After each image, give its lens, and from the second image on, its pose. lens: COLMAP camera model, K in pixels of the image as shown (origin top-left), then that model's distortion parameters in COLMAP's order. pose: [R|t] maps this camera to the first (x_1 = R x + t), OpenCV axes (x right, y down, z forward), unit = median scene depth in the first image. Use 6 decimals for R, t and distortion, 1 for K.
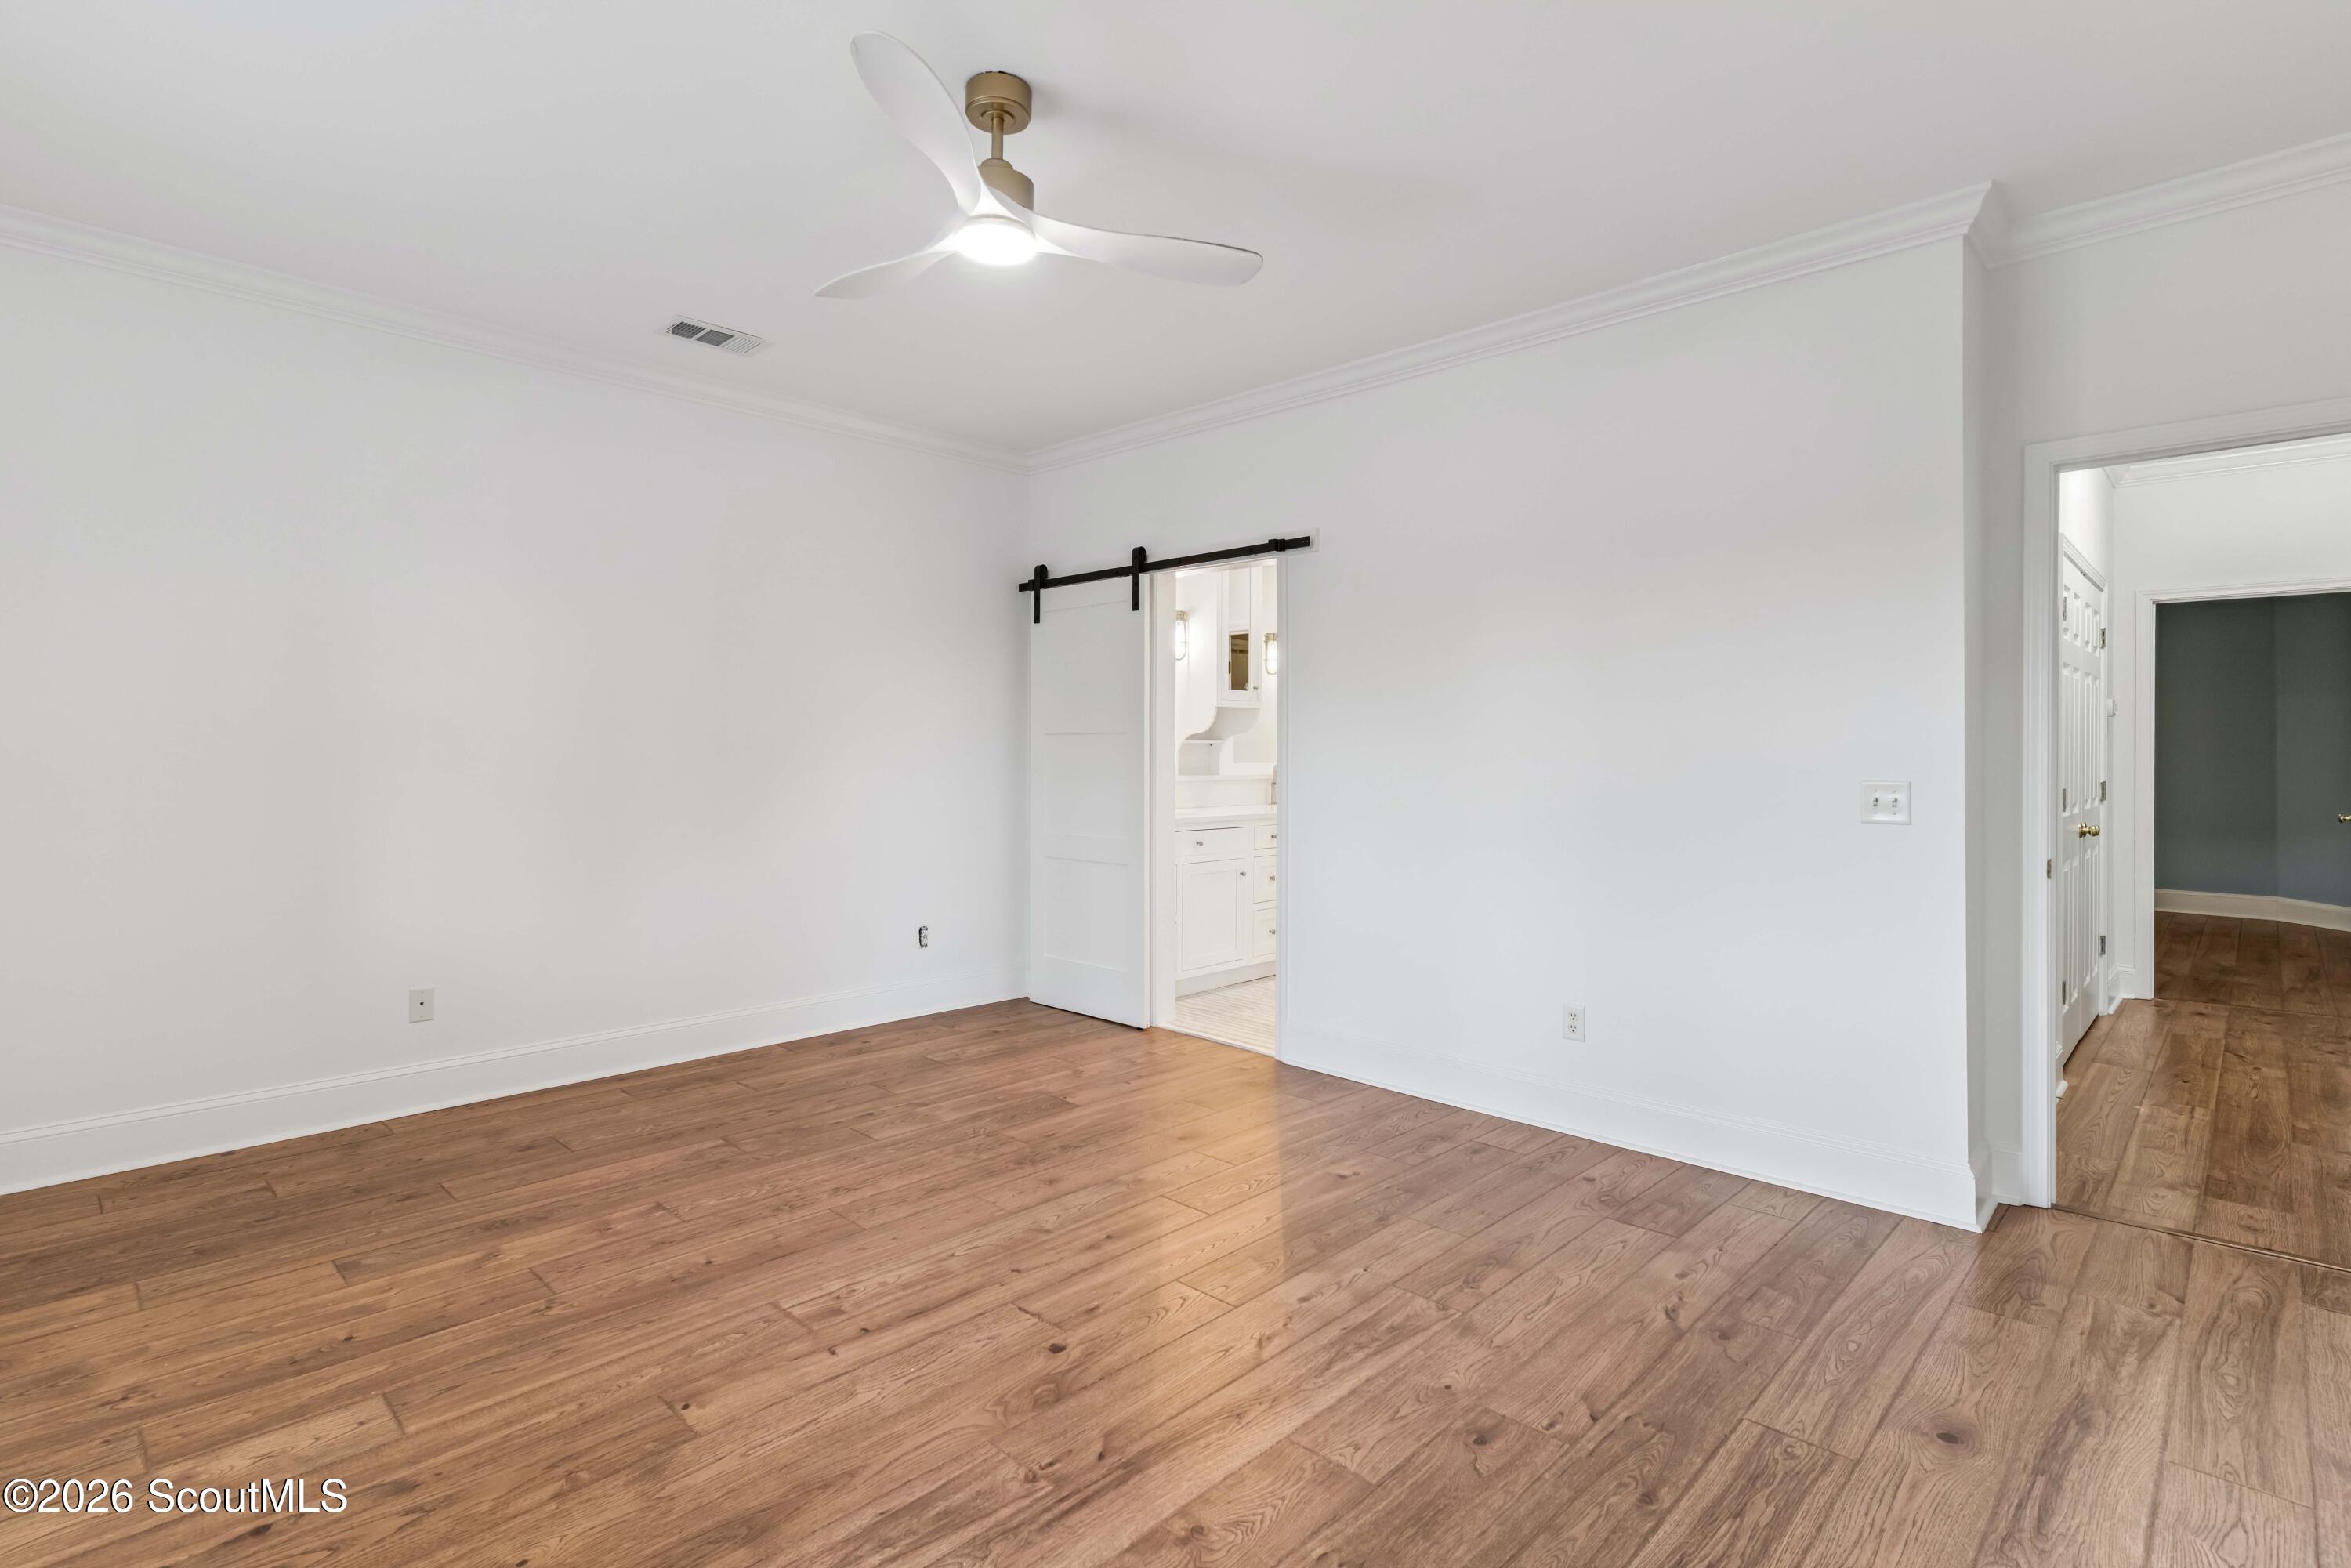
lens RADIAL K [[1129.8, 0, 1172.9], [0, 1129.8, 730.6], [0, 0, 1]] dist [0.000295, 0.001320]
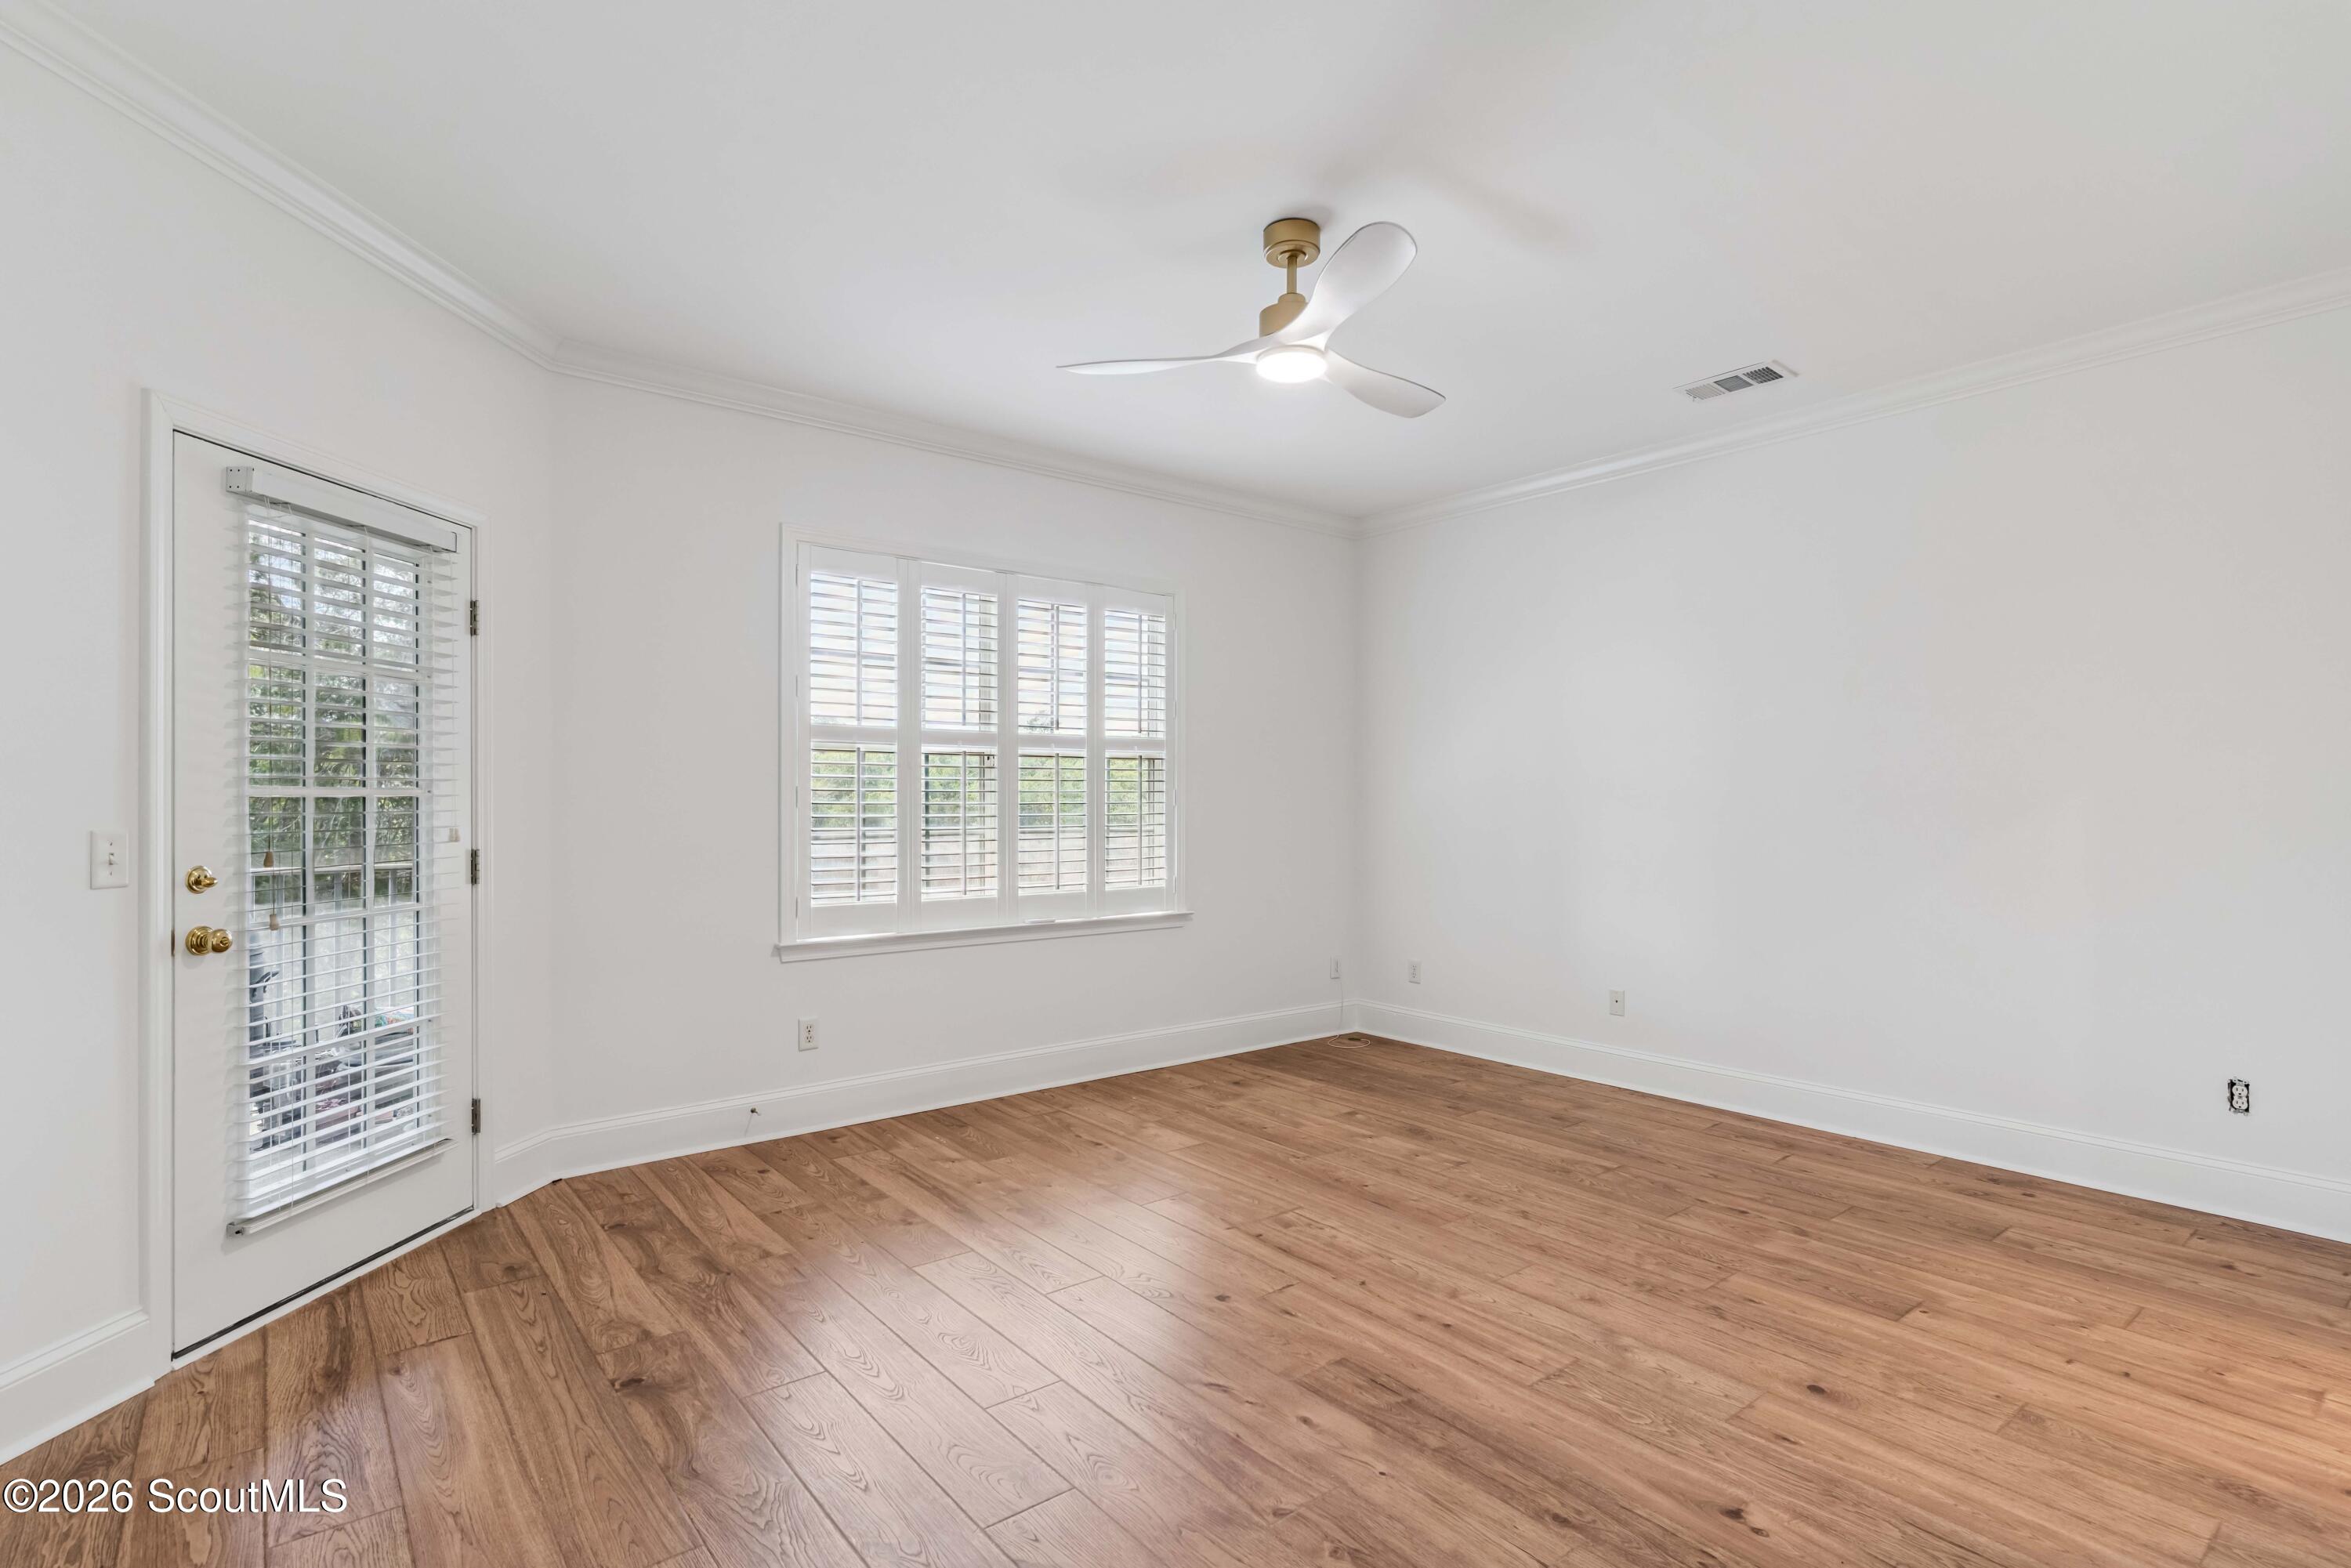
lens RADIAL K [[1129.8, 0, 1185.6], [0, 1129.8, 778.4], [0, 0, 1]] dist [0.000295, 0.001320]
pose [[-0.118784, -0.022662, -0.992661, 0.980559], [0.017898, 0.999528, -0.024960, 0.017487], [0.992759, -0.020731, -0.118323, 0.980501]]
